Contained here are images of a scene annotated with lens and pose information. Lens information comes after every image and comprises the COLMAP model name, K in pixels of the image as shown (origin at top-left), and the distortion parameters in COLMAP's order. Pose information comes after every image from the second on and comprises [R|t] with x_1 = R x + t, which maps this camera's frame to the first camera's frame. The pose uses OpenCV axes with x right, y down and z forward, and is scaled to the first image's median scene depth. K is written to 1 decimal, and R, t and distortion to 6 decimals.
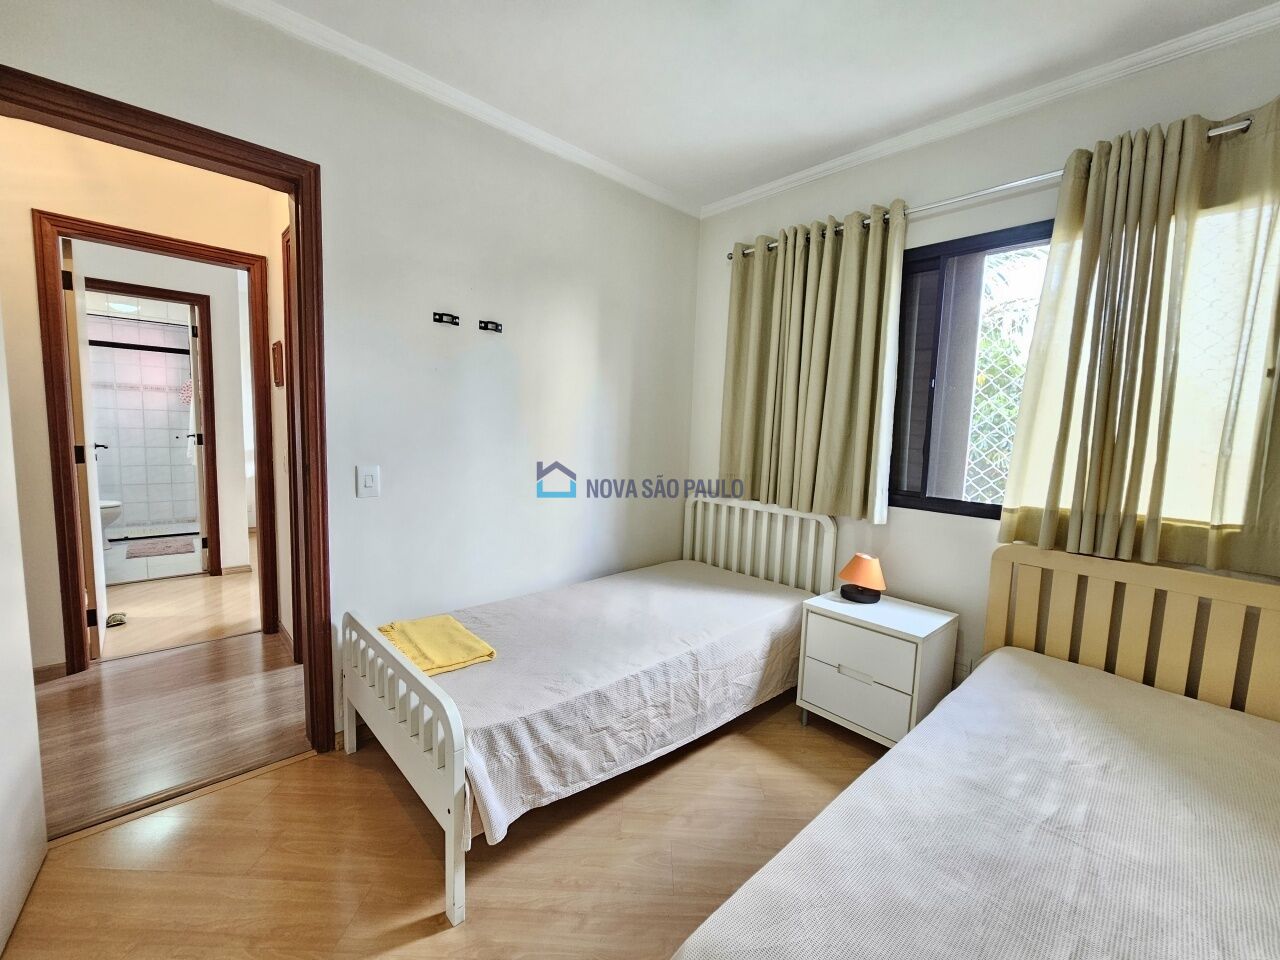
lens RADIAL K [[524.8, 0, 644.4], [0, 524.8, 485.1], [0, 0, 1]] dist [-0.006599, 0.001829]
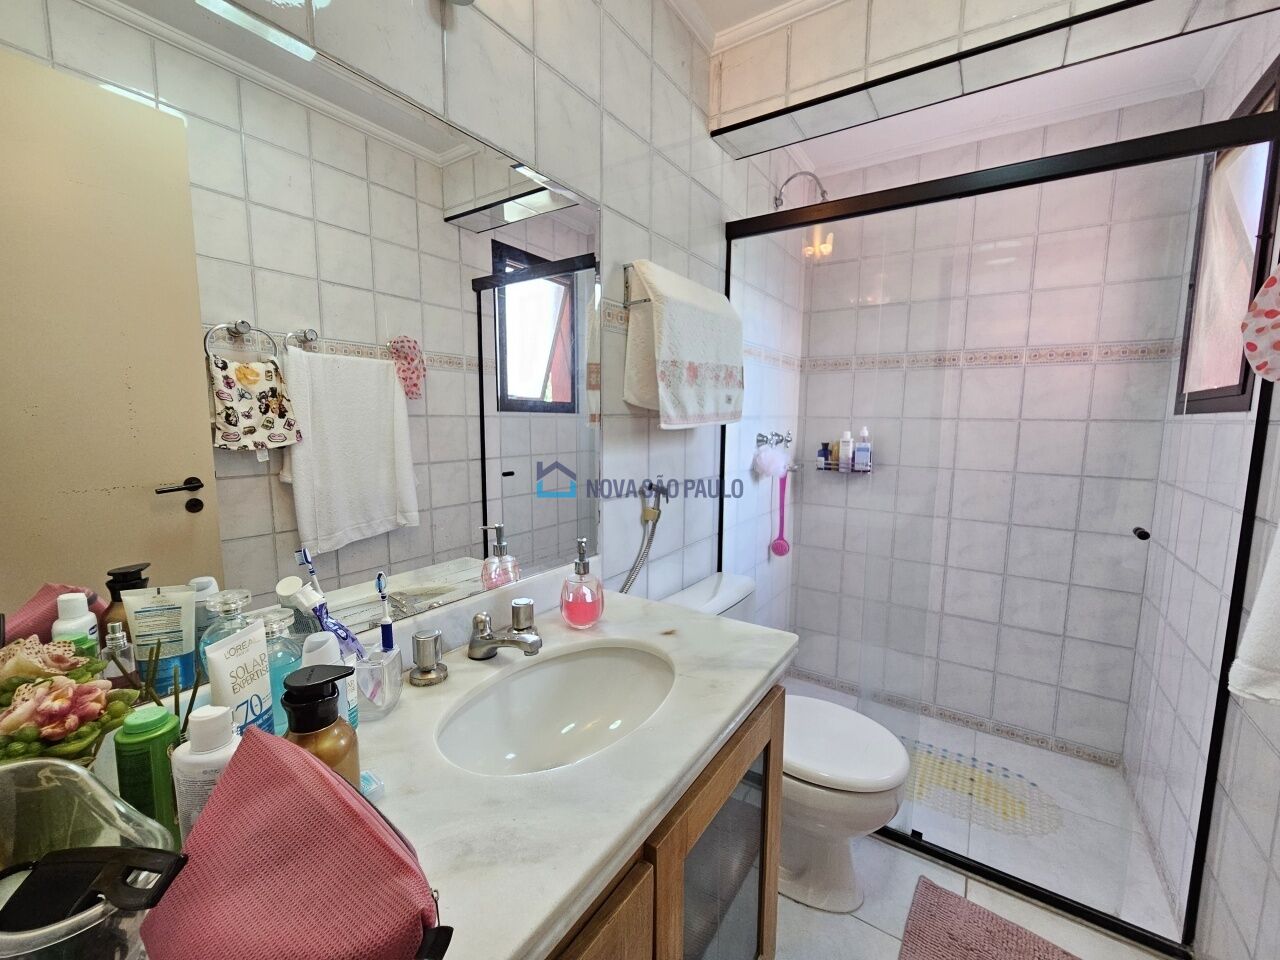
lens RADIAL K [[524.8, 0, 640.9], [0, 524.8, 481.3], [0, 0, 1]] dist [-0.006599, 0.001829]
pose [[0.208676, 0.079986, -0.974708, -0.885263], [-0.101274, 0.993059, 0.059810, -0.130773], [0.972727, 0.086232, 0.215328, 0.903983]]
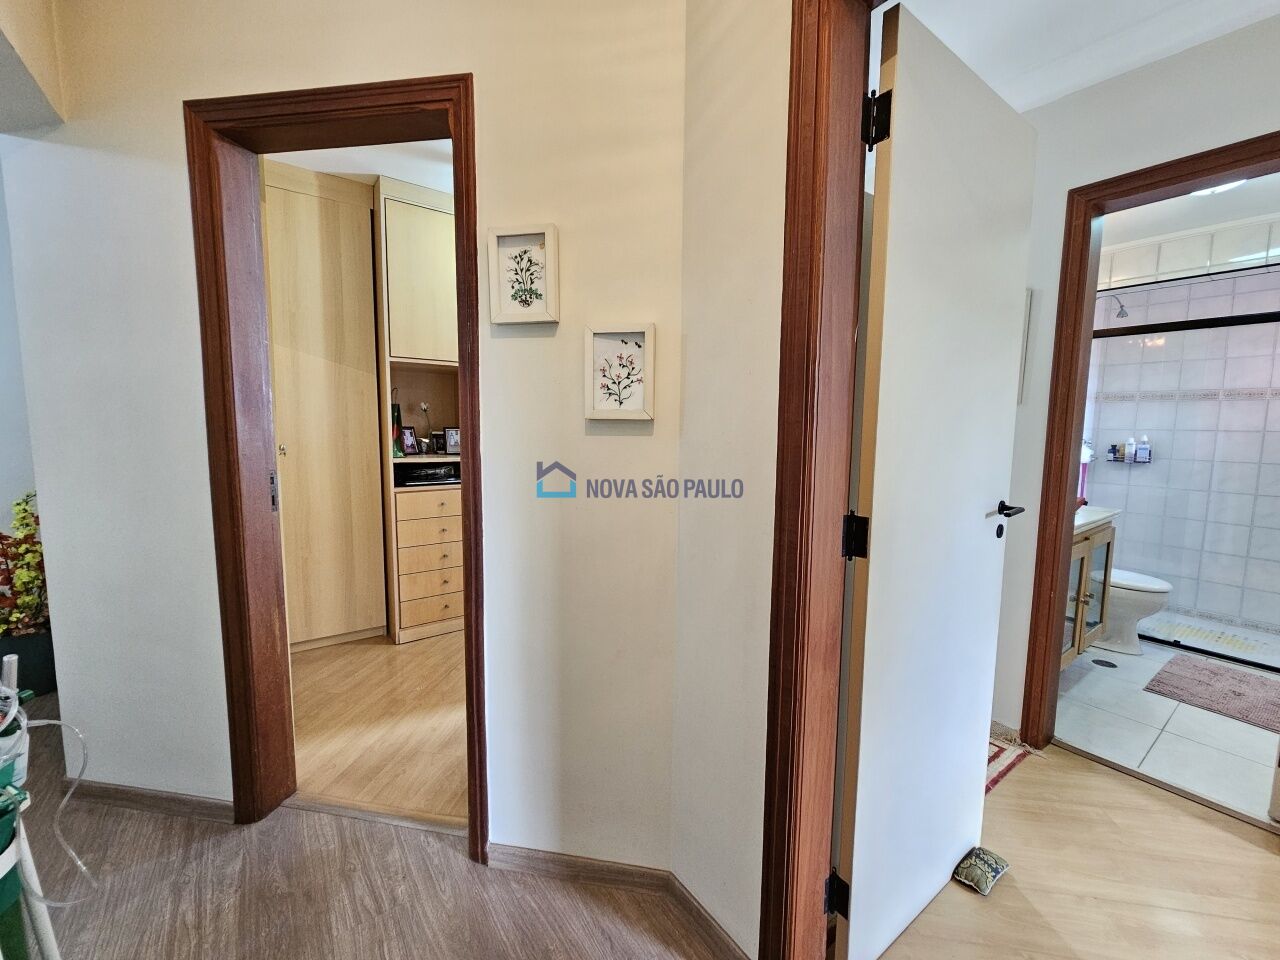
lens RADIAL K [[524.8, 0, 640.2], [0, 524.8, 477.3], [0, 0, 1]] dist [-0.006599, 0.001829]
pose [[-0.131088, 0.059530, -0.989582, -0.384615], [-0.119210, 0.990006, 0.075347, -0.072584], [0.984177, 0.127846, -0.122681, 0.522575]]
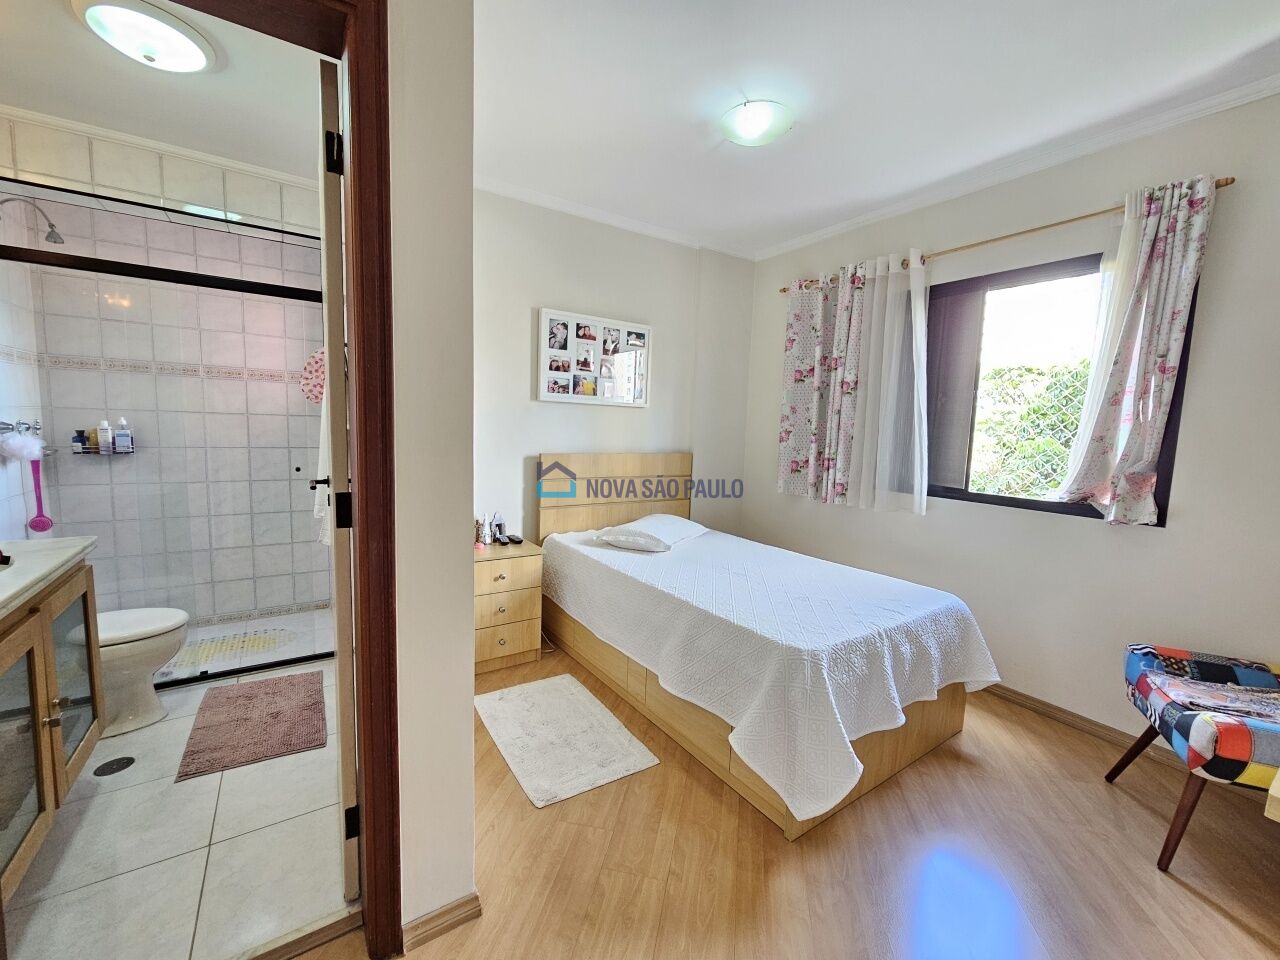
lens RADIAL K [[524.8, 0, 639.8], [0, 524.8, 479.7], [0, 0, 1]] dist [-0.006599, 0.001829]
pose [[0.984958, 0.011571, -0.172408, -0.600713], [-0.012193, 0.999922, -0.002551, -0.103946], [0.172365, 0.004615, 0.985022, 0.697164]]
